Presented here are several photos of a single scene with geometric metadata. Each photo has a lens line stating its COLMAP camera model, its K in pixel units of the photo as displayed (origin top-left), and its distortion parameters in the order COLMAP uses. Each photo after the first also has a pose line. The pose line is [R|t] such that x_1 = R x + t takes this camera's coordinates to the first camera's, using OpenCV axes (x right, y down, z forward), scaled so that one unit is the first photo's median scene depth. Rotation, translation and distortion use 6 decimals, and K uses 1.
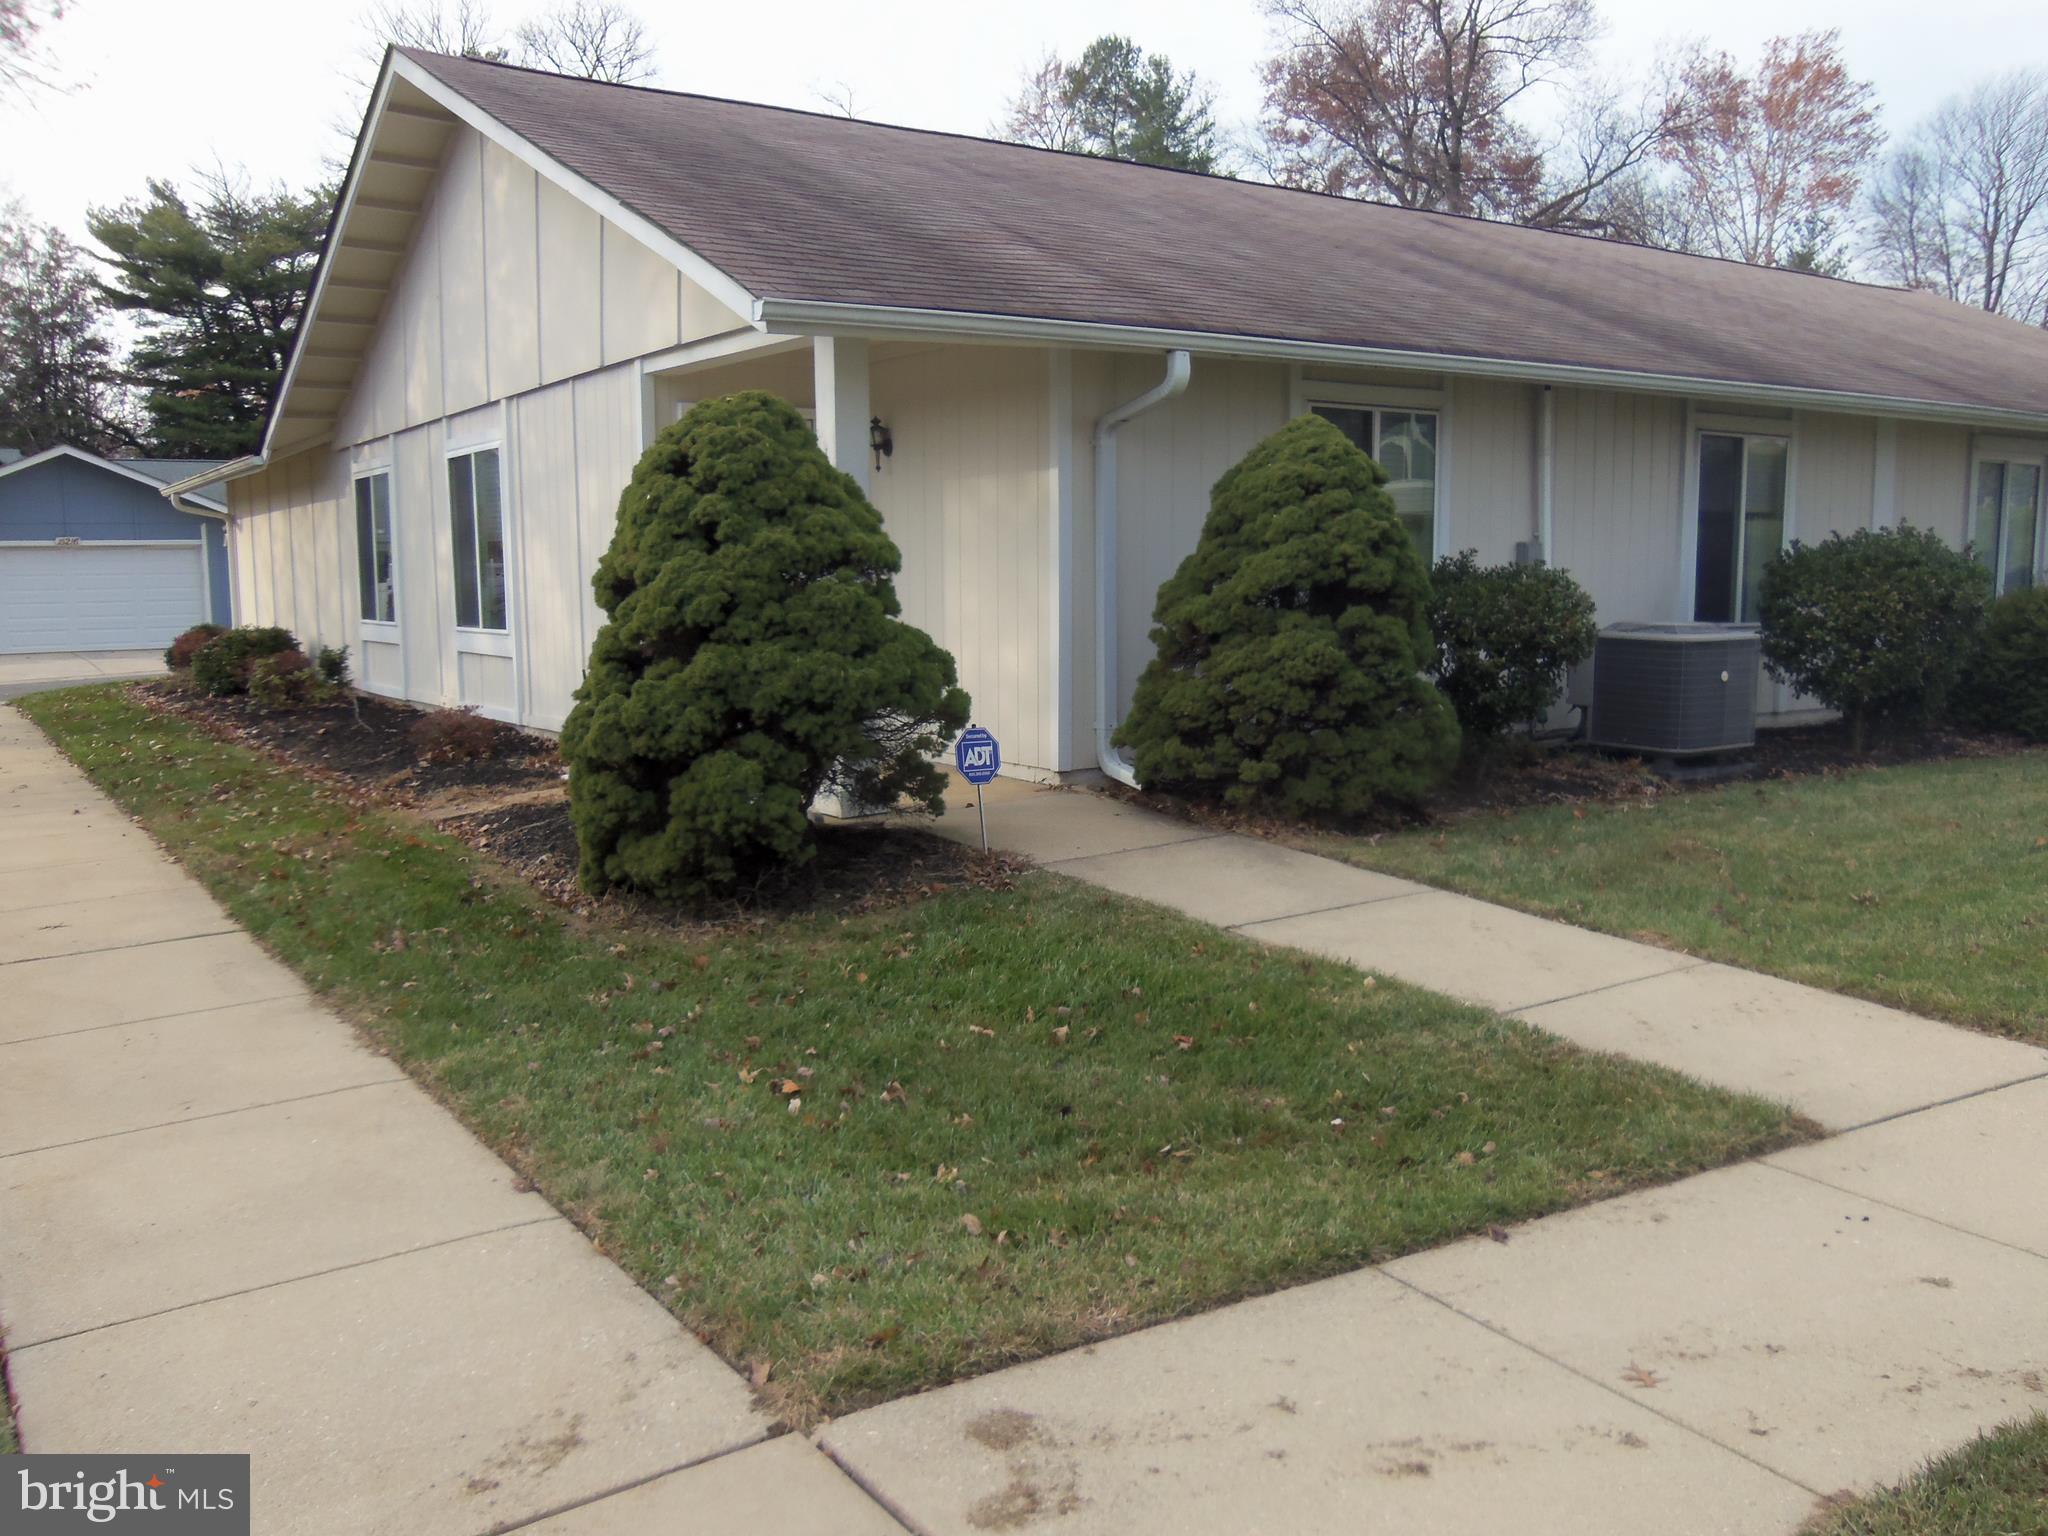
lens RADIAL K [[1691.5, 0, 997.4], [0, 1691.5, 855.9], [0, 0, 1]] dist [-0.022246, 0.010762]
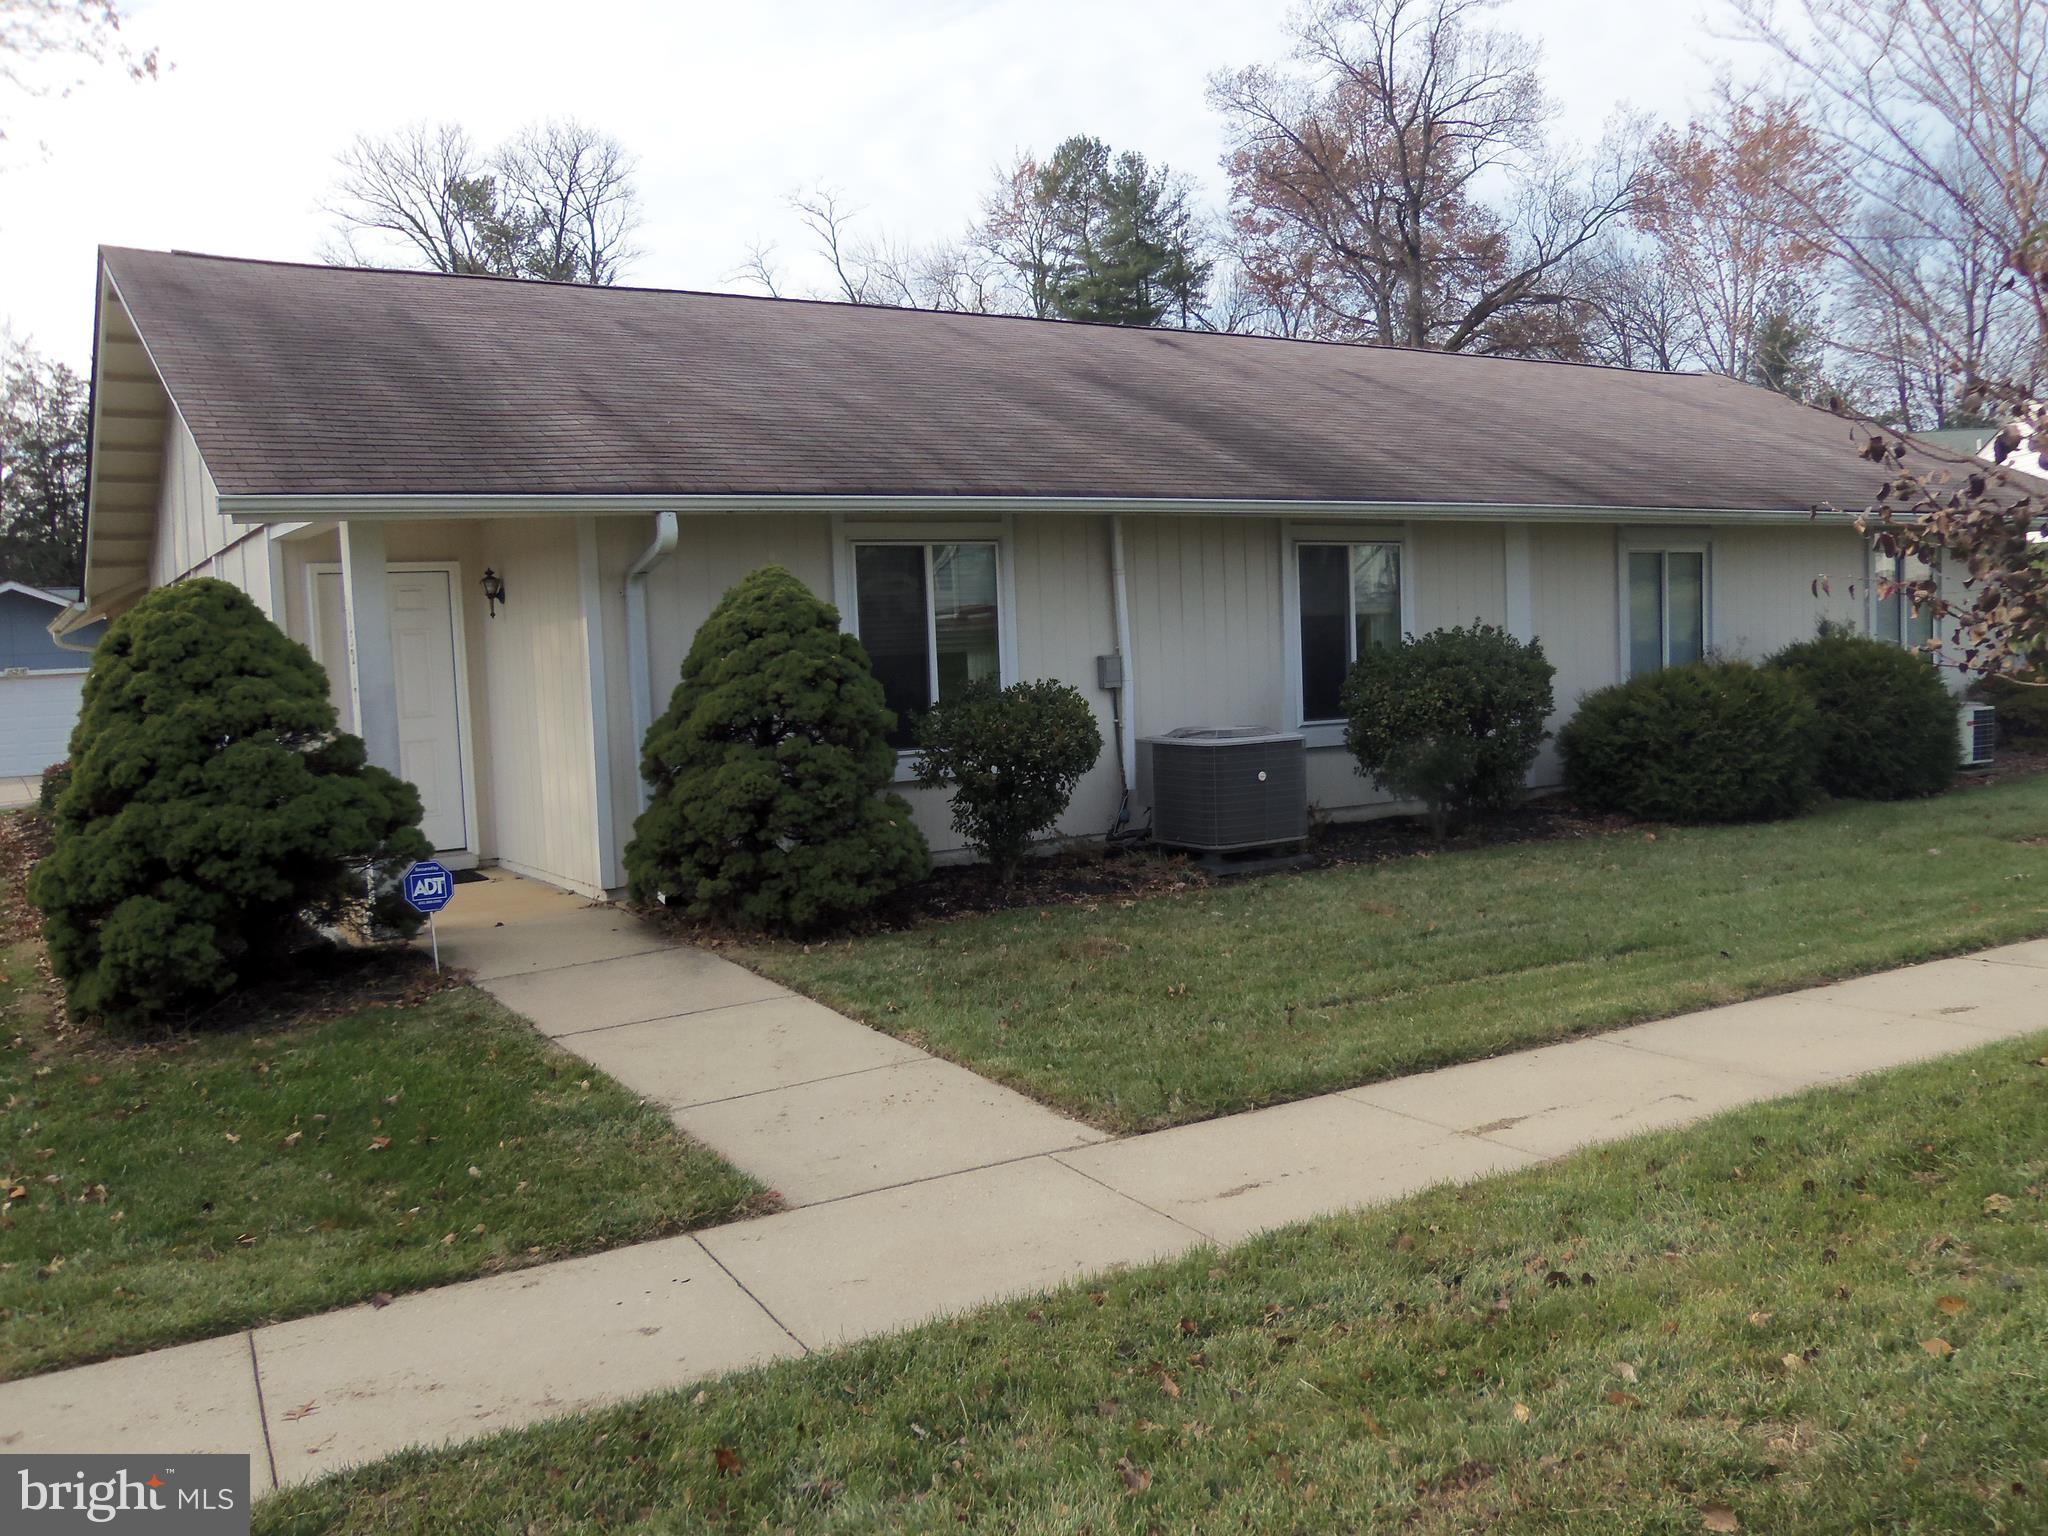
lens RADIAL K [[1691.5, 0, 1034.2], [0, 1691.5, 876.3], [0, 0, 1]] dist [-0.022246, 0.010762]
pose [[0.999197, -0.034679, -0.020049, 0.344618], [0.033973, 0.998825, -0.034560, -0.011211], [0.021224, 0.033851, 0.999202, -0.096109]]
